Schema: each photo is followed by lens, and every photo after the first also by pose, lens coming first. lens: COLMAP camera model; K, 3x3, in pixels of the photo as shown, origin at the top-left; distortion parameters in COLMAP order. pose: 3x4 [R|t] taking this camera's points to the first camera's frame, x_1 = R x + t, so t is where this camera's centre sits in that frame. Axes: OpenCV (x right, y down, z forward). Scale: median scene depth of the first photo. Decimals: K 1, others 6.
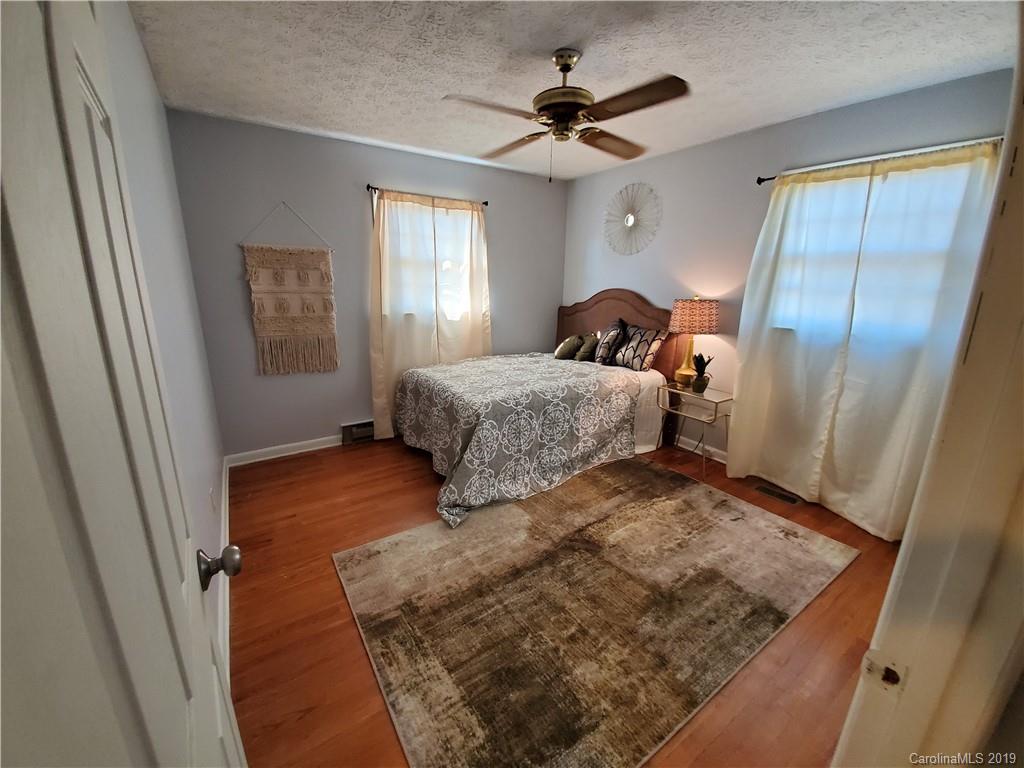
lens RADIAL K [[407.4, 0, 520.6], [0, 407.4, 379.9], [0, 0, 1]] dist [0.006309, -0.013155]
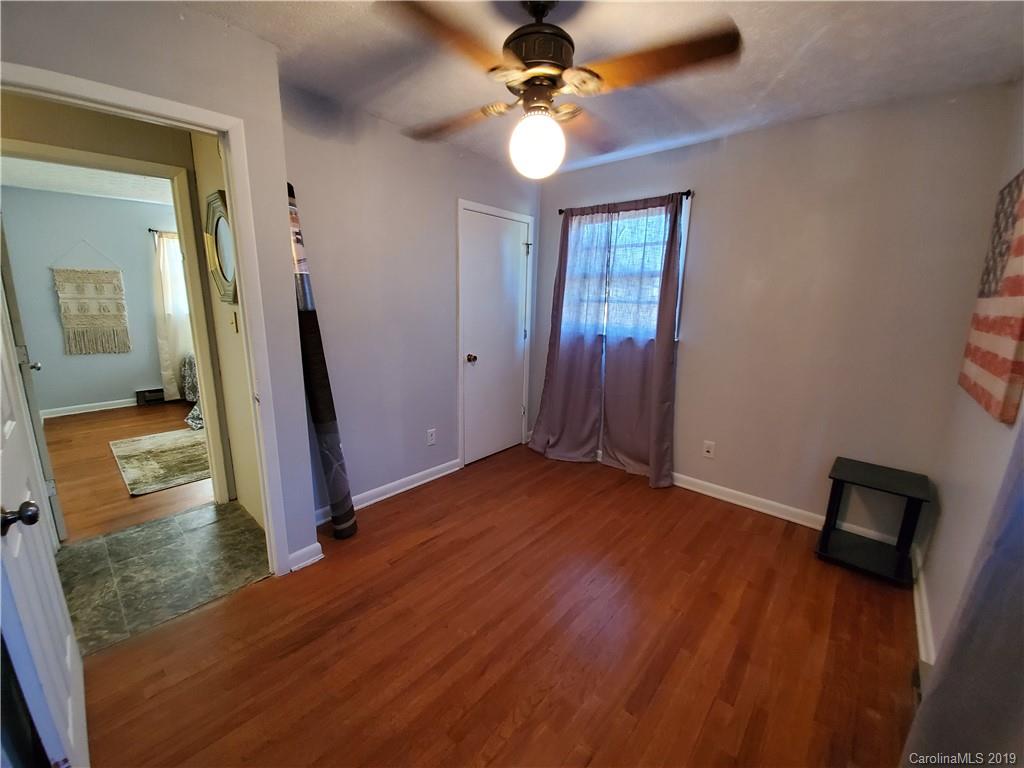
lens RADIAL K [[407.4, 0, 519.6], [0, 407.4, 376.4], [0, 0, 1]] dist [0.006309, -0.013155]
pose [[0.969616, -0.047084, 0.240060, 0.645242], [0.057958, 0.997579, -0.038434, 0.236321], [-0.237669, 0.051179, 0.969997, -0.859801]]
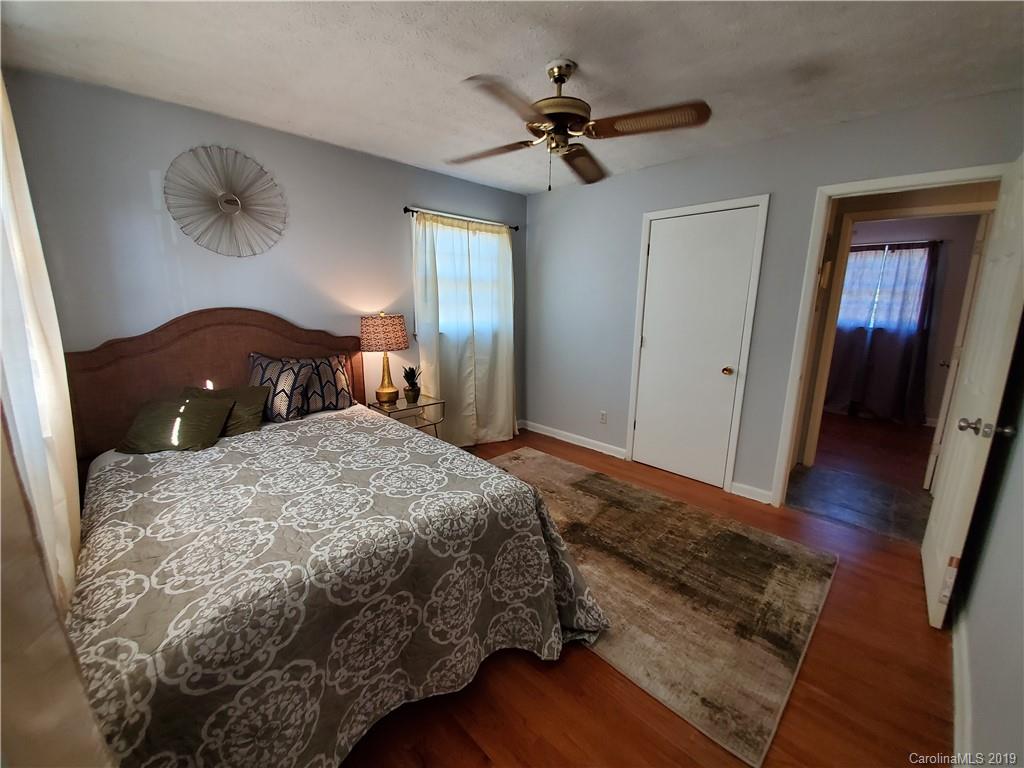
lens RADIAL K [[407.4, 0, 494.9], [0, 407.4, 378.7], [0, 0, 1]] dist [0.006309, -0.013155]
pose [[-0.150853, -0.198947, 0.968330, -0.634158], [0.232578, 0.944901, 0.230366, -0.235113], [-0.960807, 0.259964, -0.096270, 0.952944]]
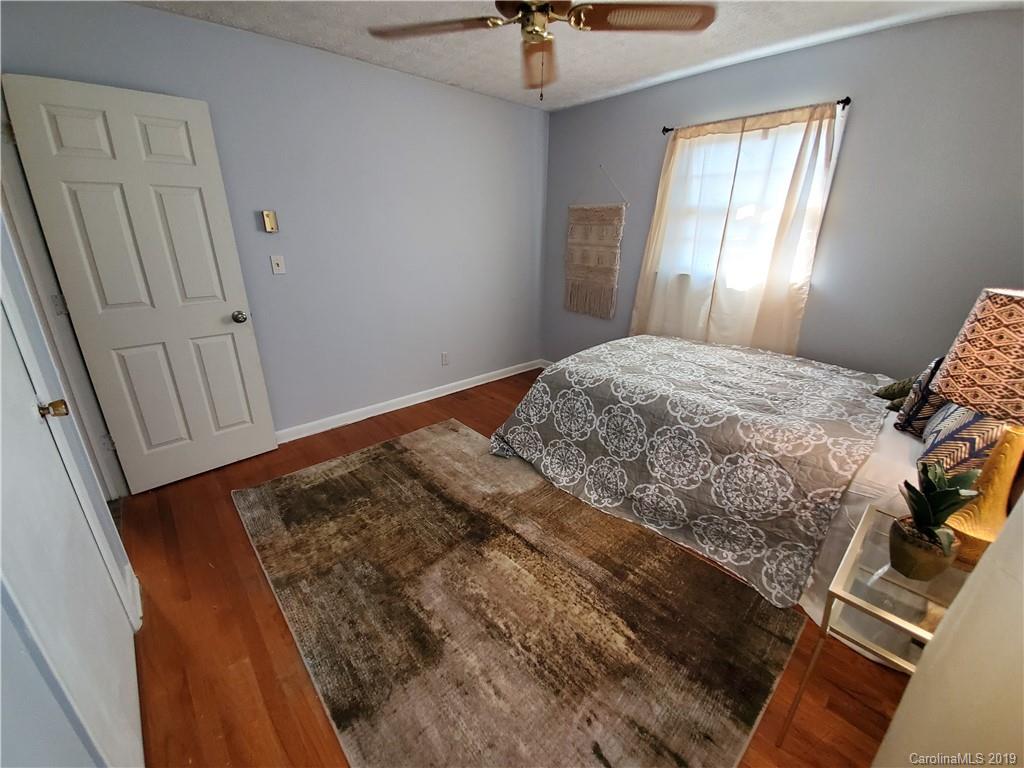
lens RADIAL K [[407.4, 0, 495.2], [0, 407.4, 384.0], [0, 0, 1]] dist [0.006309, -0.013155]
pose [[0.113982, 0.331599, -0.936510, 0.706154], [-0.244259, 0.923072, 0.297112, -0.134997], [0.962988, 0.194886, 0.186209, 0.630950]]
